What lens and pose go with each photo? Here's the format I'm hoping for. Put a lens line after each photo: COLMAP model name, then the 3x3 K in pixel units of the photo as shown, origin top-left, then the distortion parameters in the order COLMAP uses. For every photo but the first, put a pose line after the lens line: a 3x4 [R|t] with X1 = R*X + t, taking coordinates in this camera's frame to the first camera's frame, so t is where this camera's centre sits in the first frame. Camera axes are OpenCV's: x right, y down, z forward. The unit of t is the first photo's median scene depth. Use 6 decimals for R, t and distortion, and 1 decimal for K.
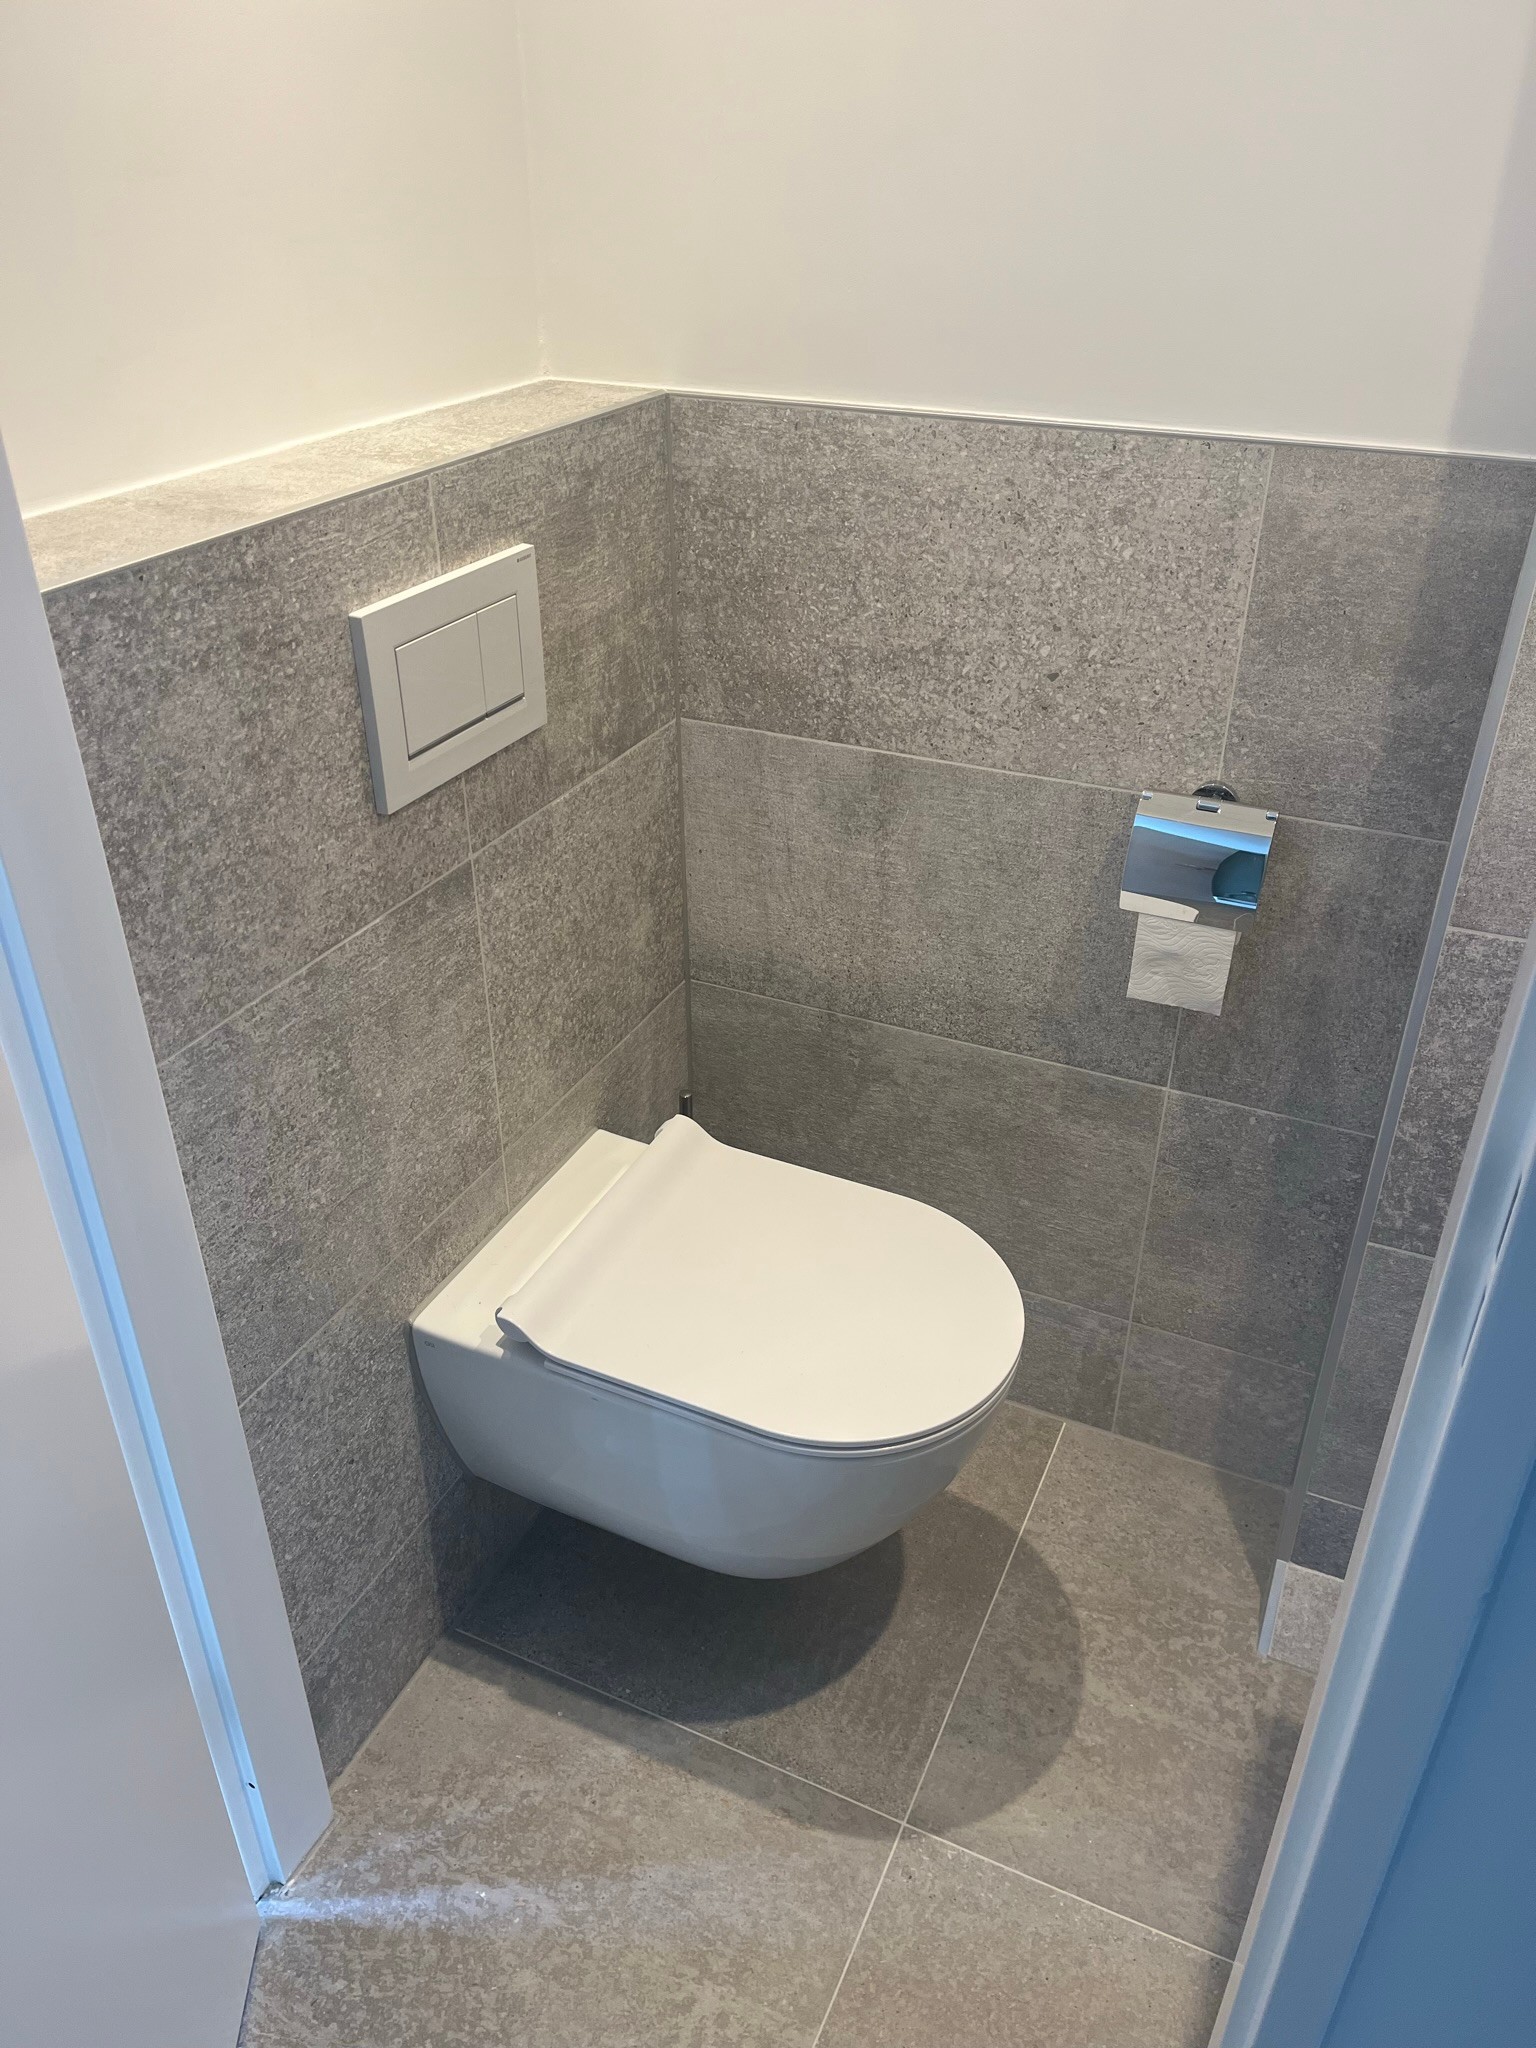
lens RADIAL K [[1549.6, 0, 757.9], [0, 1549.6, 1033.1], [0, 0, 1]] dist [0.023341, -0.039171]
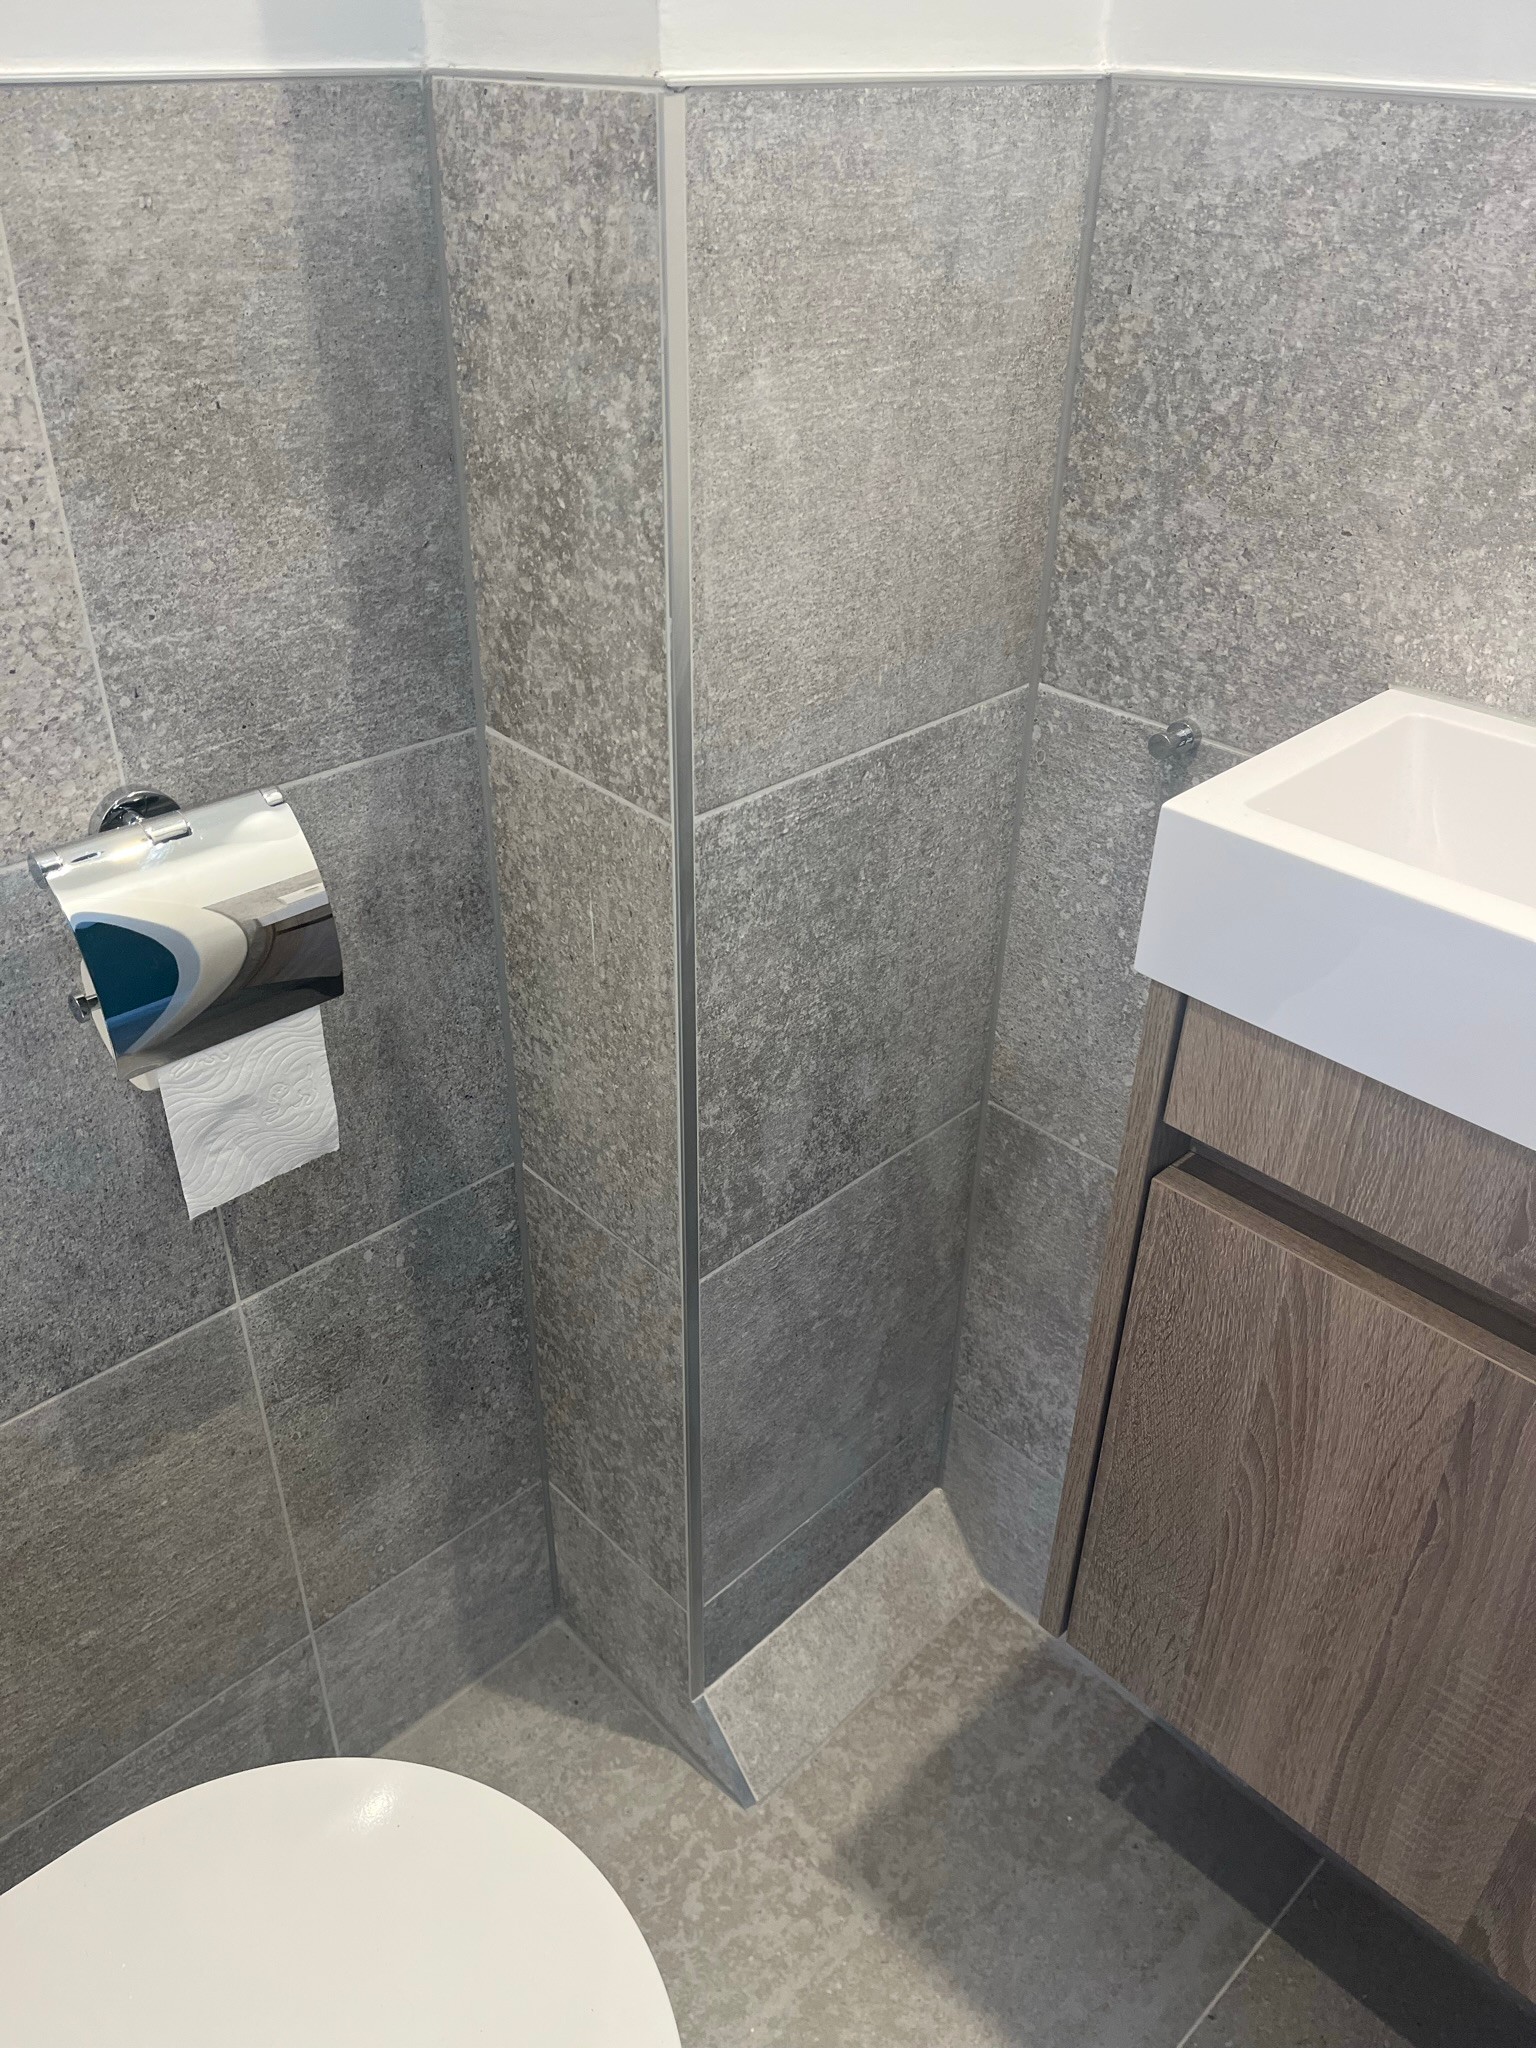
lens RADIAL K [[1549.6, 0, 770.0], [0, 1549.6, 1027.2], [0, 0, 1]] dist [0.023341, -0.039171]
pose [[0.358898, -0.500648, 0.787746, -0.085383], [0.465478, 0.827538, 0.313866, -0.164805], [-0.809026, 0.254032, 0.530042, 0.586722]]
